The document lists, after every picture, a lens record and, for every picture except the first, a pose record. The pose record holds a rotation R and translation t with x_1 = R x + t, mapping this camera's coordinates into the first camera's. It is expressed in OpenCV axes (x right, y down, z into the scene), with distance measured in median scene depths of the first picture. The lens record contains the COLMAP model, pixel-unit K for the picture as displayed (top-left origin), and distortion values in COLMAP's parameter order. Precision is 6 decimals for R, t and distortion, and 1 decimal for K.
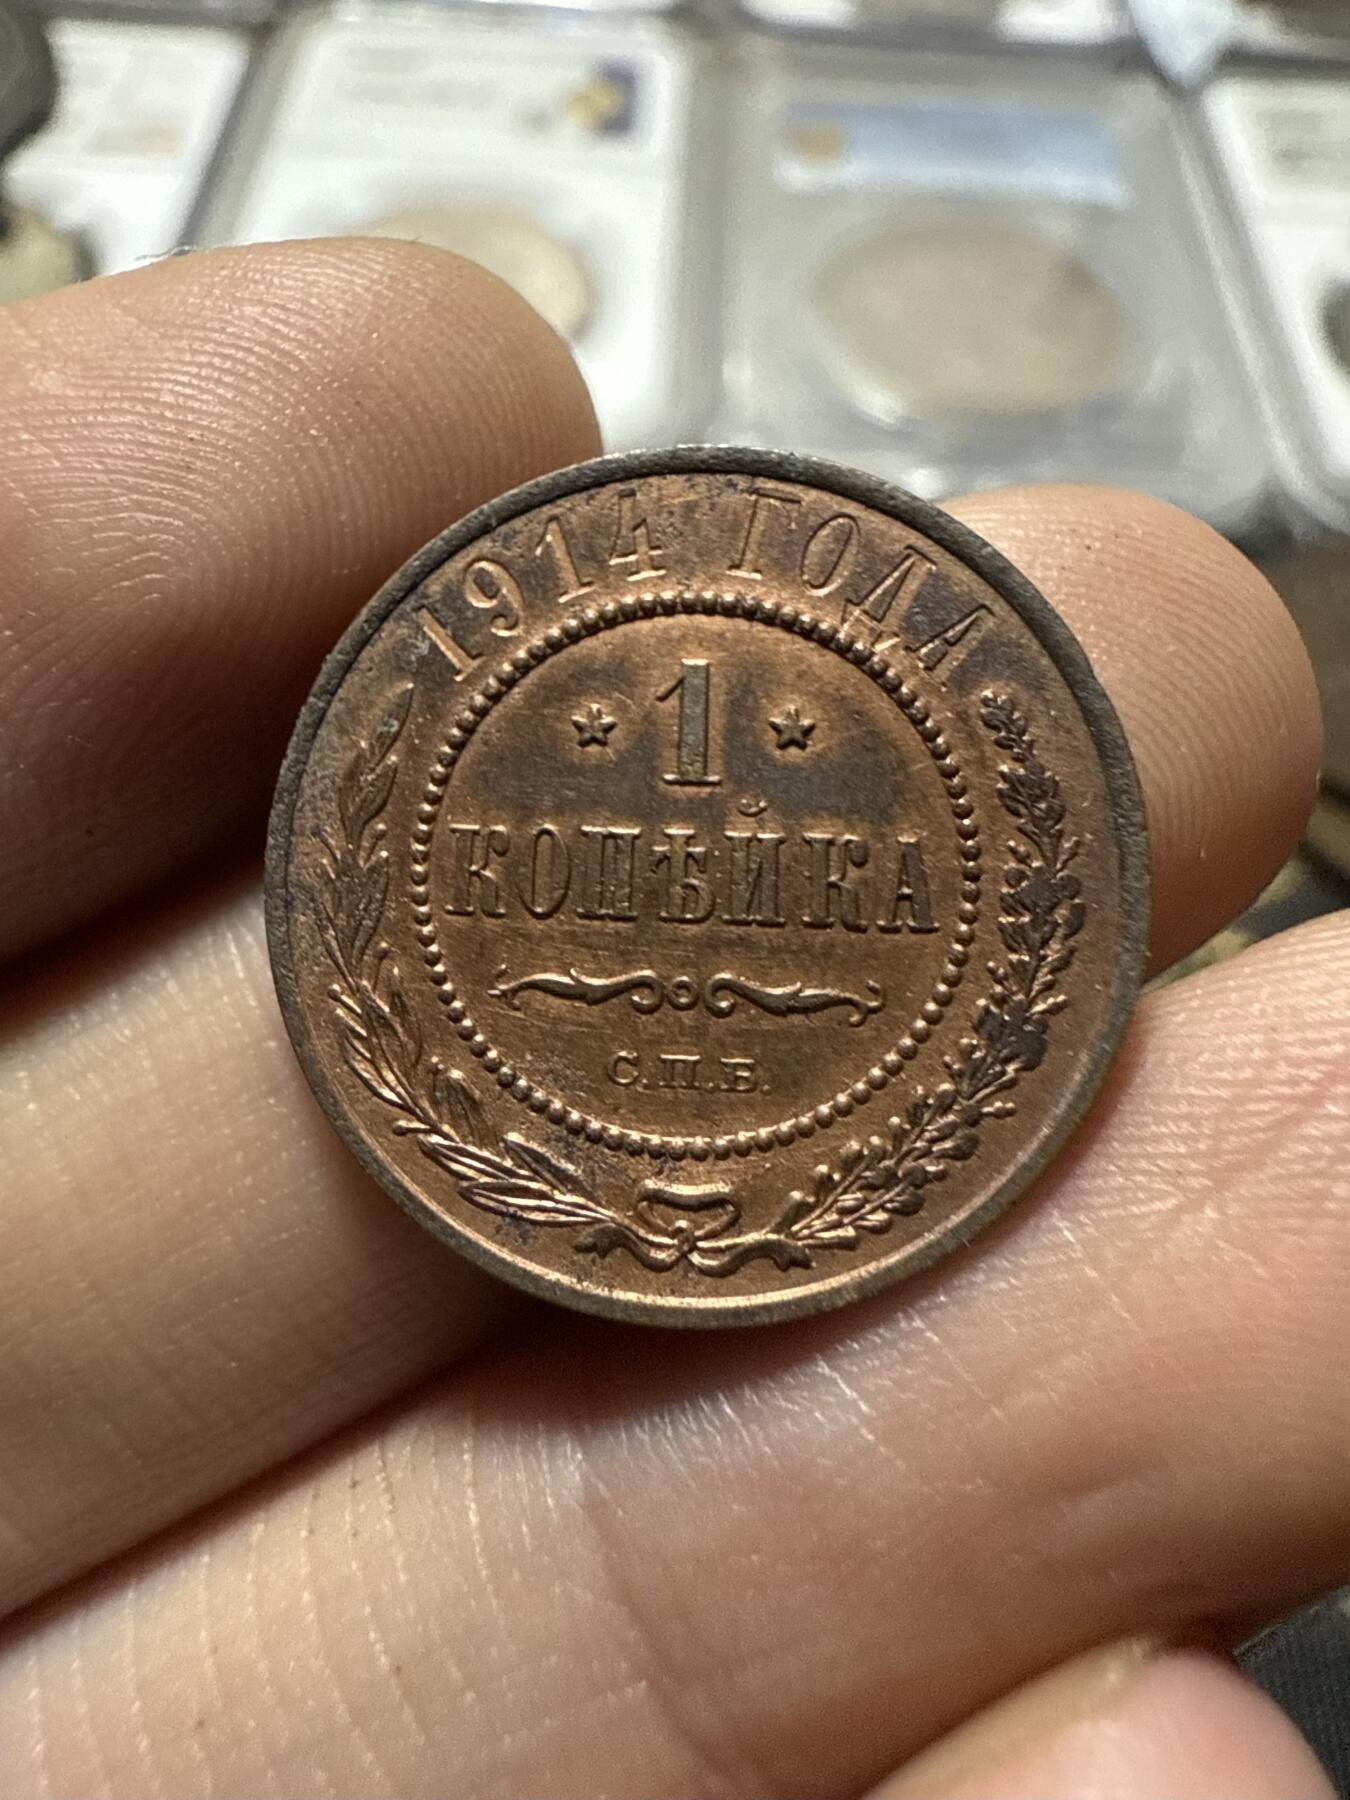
lens RADIAL K [[1255.2, 0, 675.0], [0, 1255.2, 900.0], [0, 0, 1]] dist [0.005347, -0.000161]
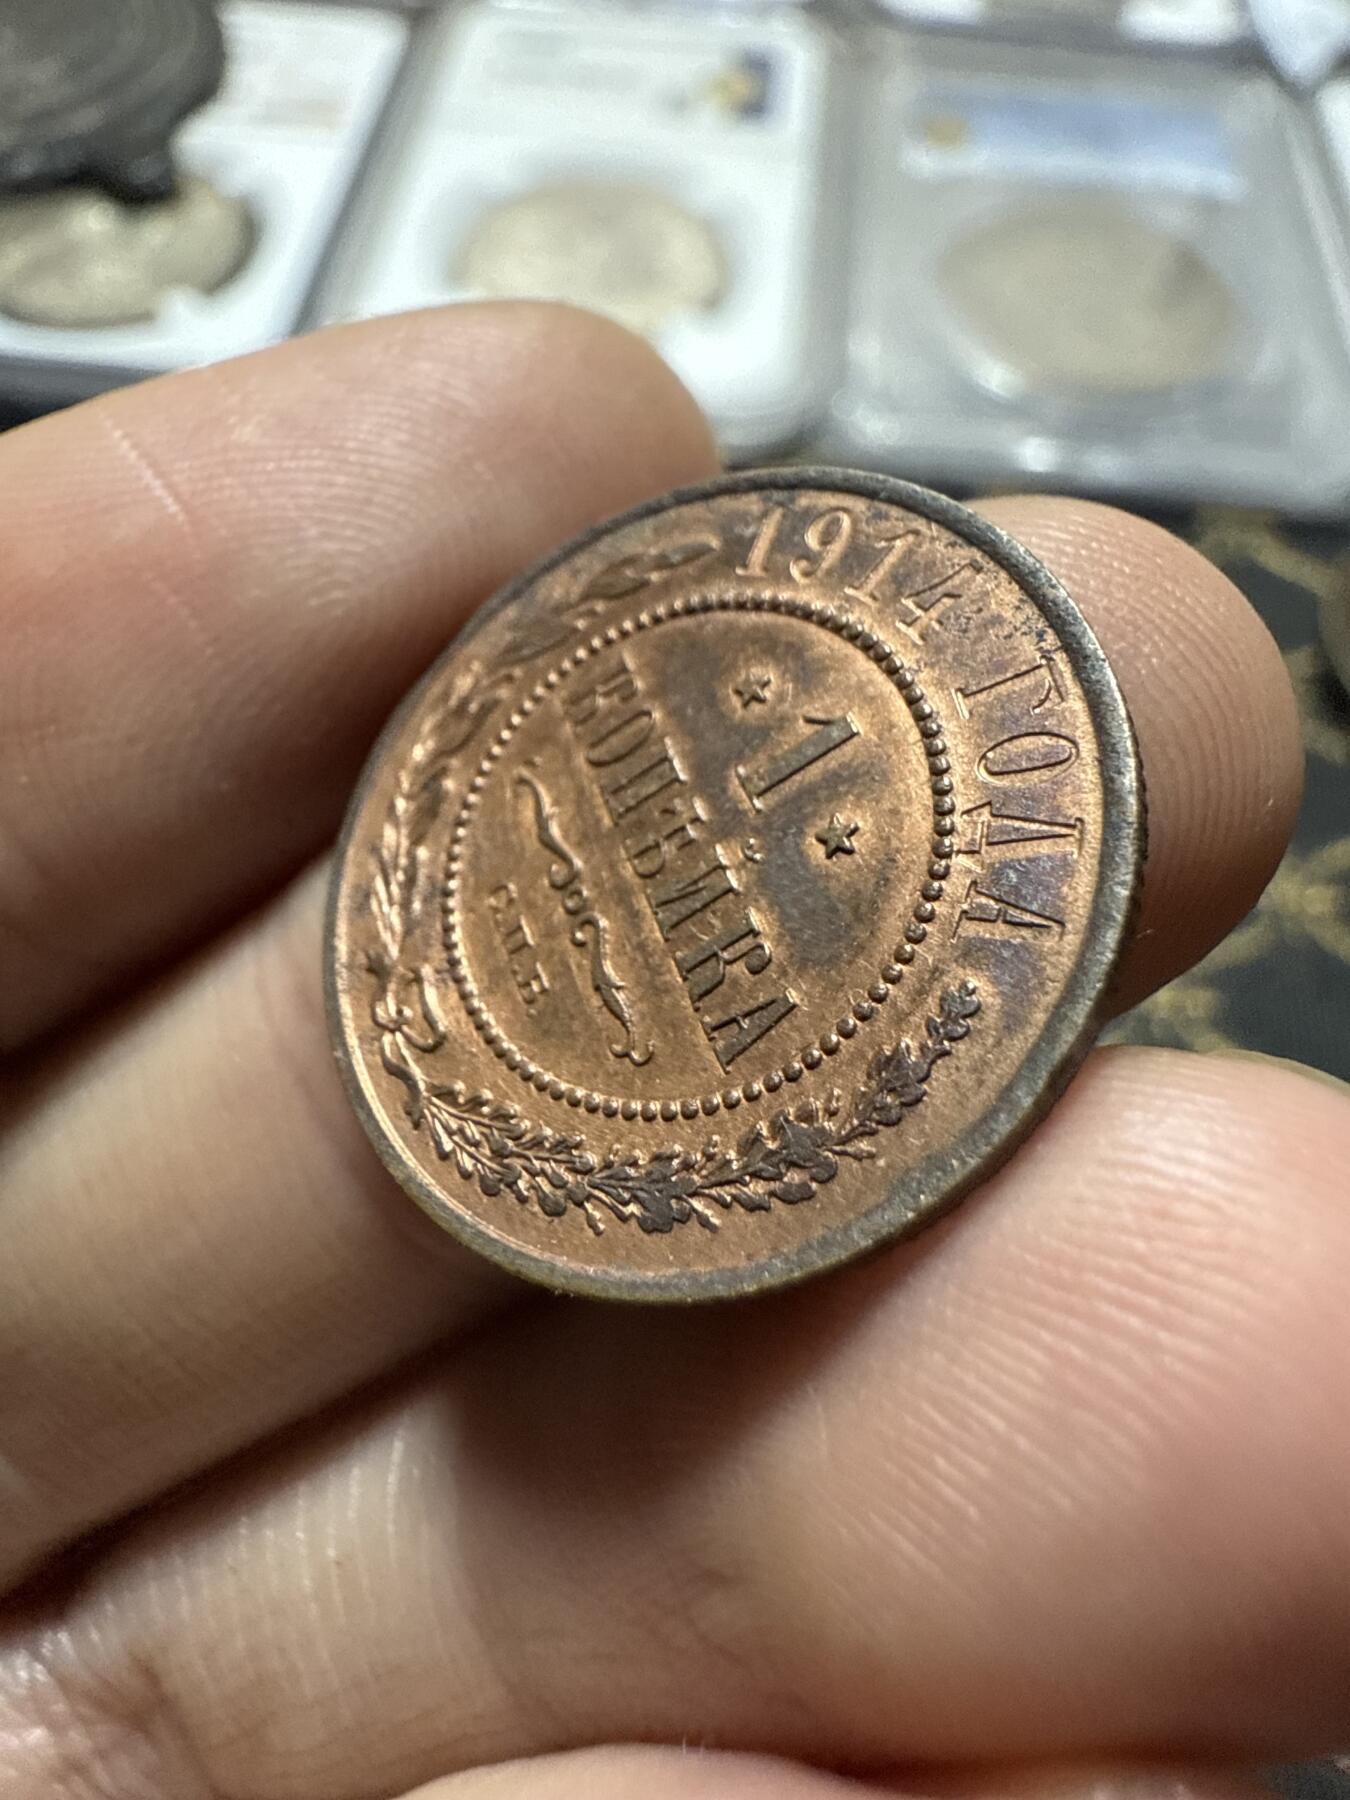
lens RADIAL K [[1255.2, 0, 675.0], [0, 1255.2, 900.0], [0, 0, 1]] dist [0.005347, -0.000161]
pose [[0.418432, 0.790686, -0.446912, 0.505704], [-0.772750, 0.568488, 0.282276, -0.282772], [0.477255, 0.227238, 0.848876, 0.151975]]
